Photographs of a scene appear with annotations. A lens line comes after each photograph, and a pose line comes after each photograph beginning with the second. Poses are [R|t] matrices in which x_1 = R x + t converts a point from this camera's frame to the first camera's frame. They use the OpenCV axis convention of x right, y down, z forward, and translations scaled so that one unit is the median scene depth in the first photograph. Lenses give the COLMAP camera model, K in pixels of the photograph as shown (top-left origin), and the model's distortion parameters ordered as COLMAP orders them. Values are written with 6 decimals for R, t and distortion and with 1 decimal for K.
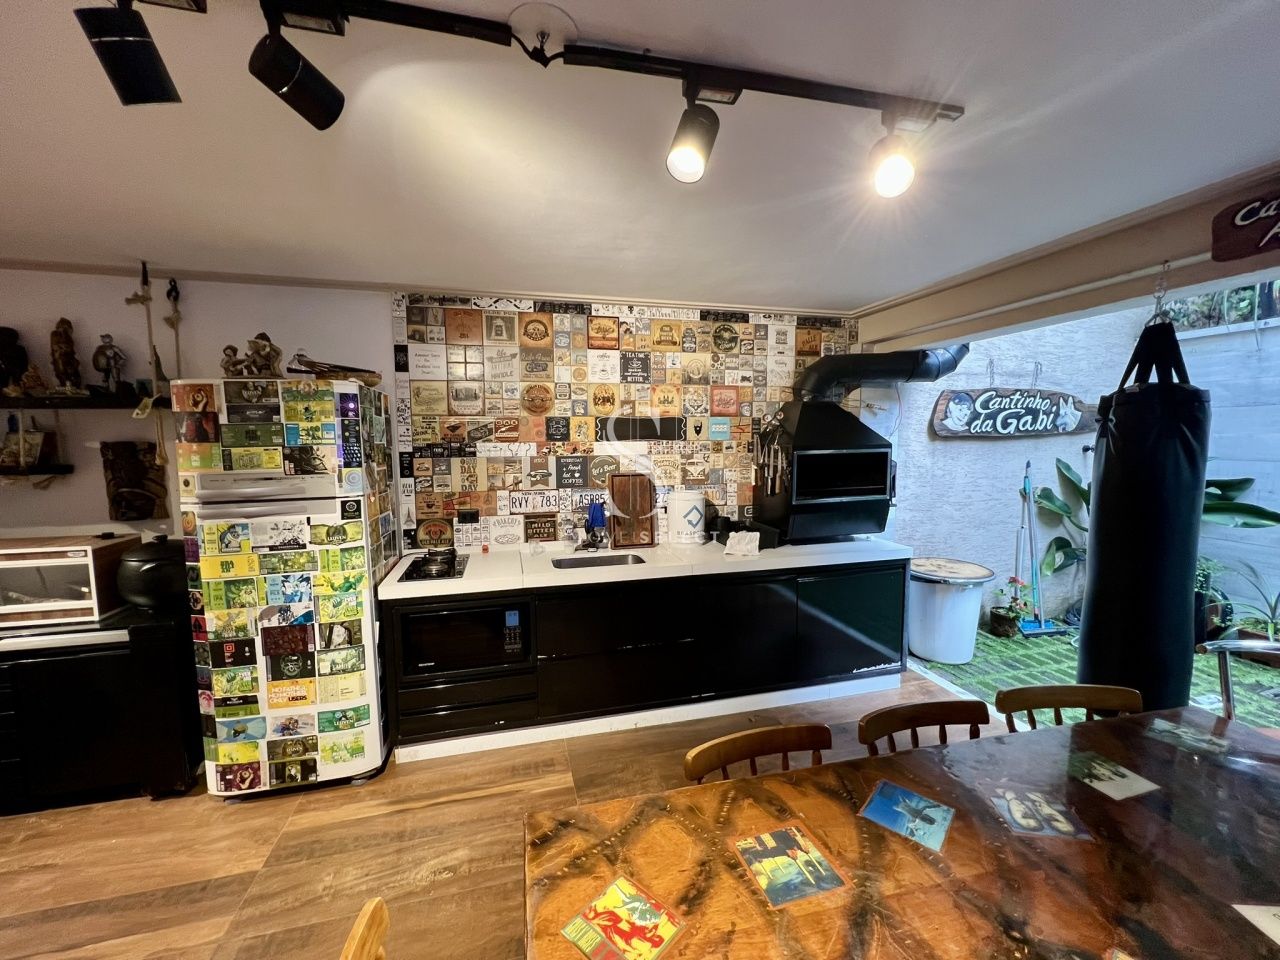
lens RADIAL K [[514.5, 0, 641.9], [0, 514.5, 482.9], [0, 0, 1]] dist [-0.004046, 0.001168]
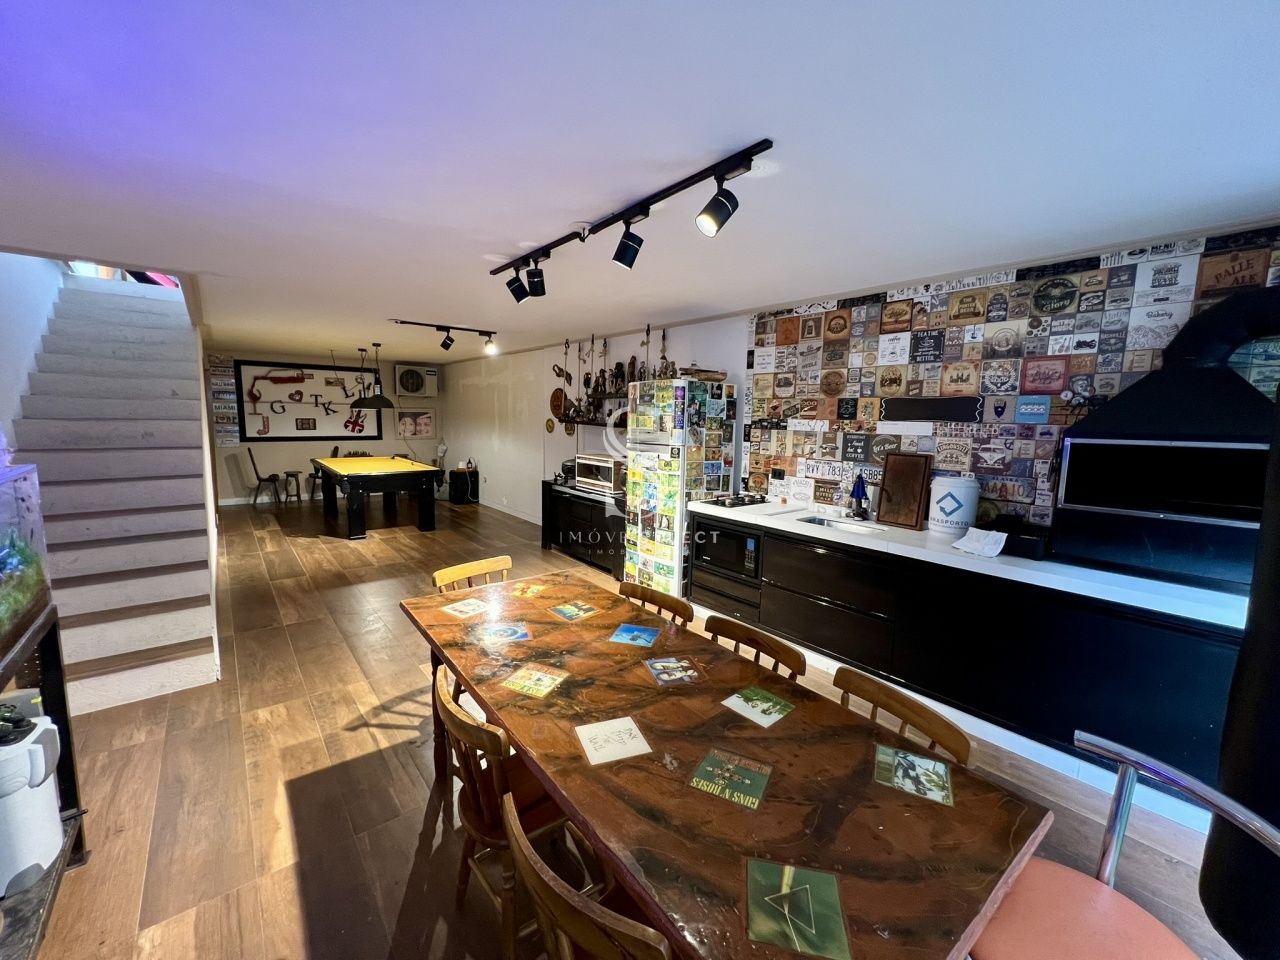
lens RADIAL K [[514.5, 0, 638.5], [0, 514.5, 484.4], [0, 0, 1]] dist [-0.004046, 0.001168]
pose [[0.422037, 0.133463, -0.896701, 0.706877], [-0.108689, 0.989419, 0.096108, 0.001986], [0.900040, 0.056900, 0.432077, 0.098244]]
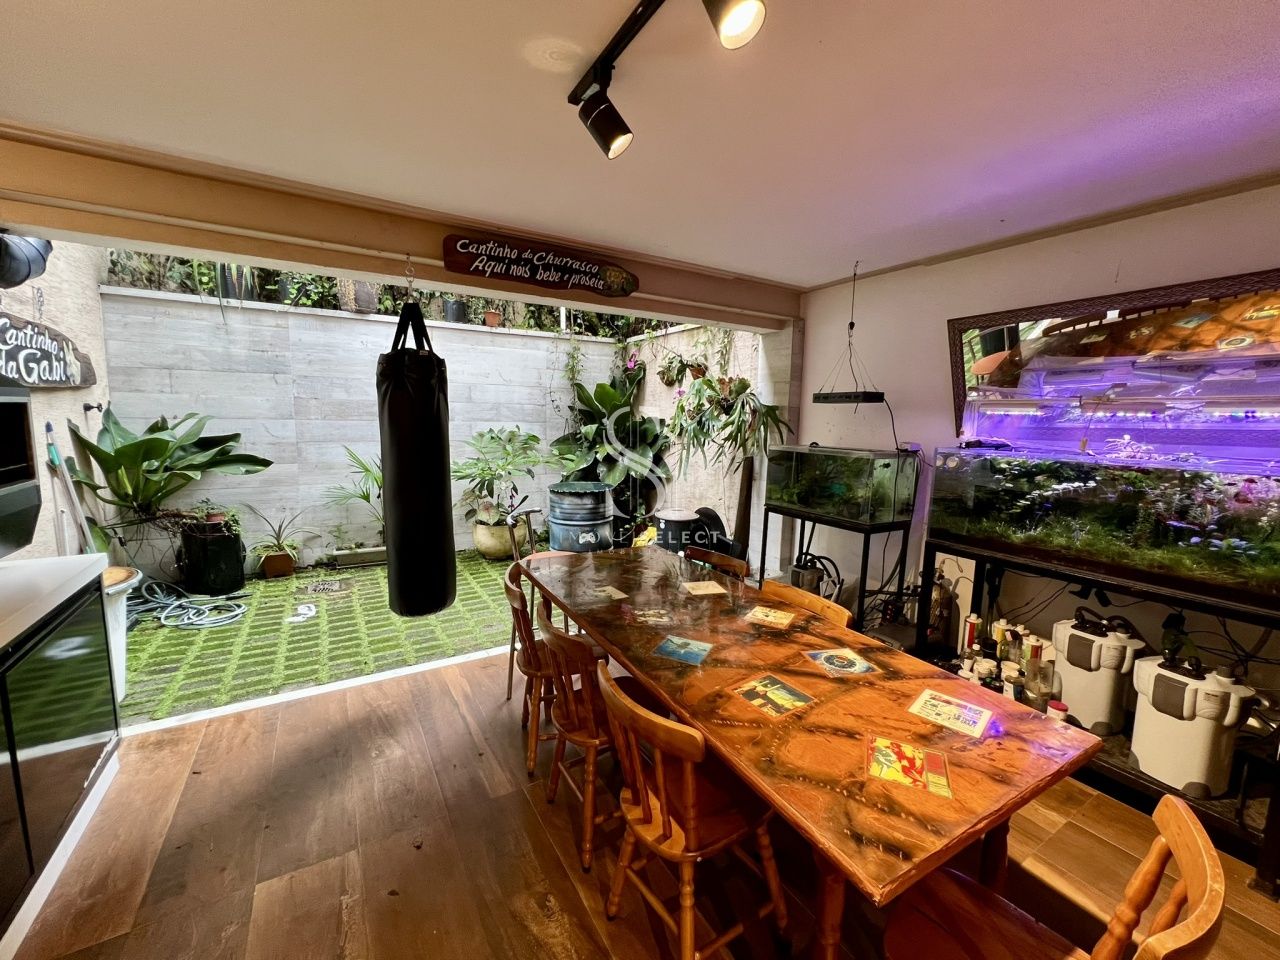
lens RADIAL K [[514.5, 0, 636.2], [0, 514.5, 478.9], [0, 0, 1]] dist [-0.004046, 0.001168]
pose [[-0.280952, -0.117360, 0.952519, -0.268351], [0.070405, 0.987300, 0.142412, -0.010584], [-0.957136, 0.107073, -0.269121, 0.530198]]
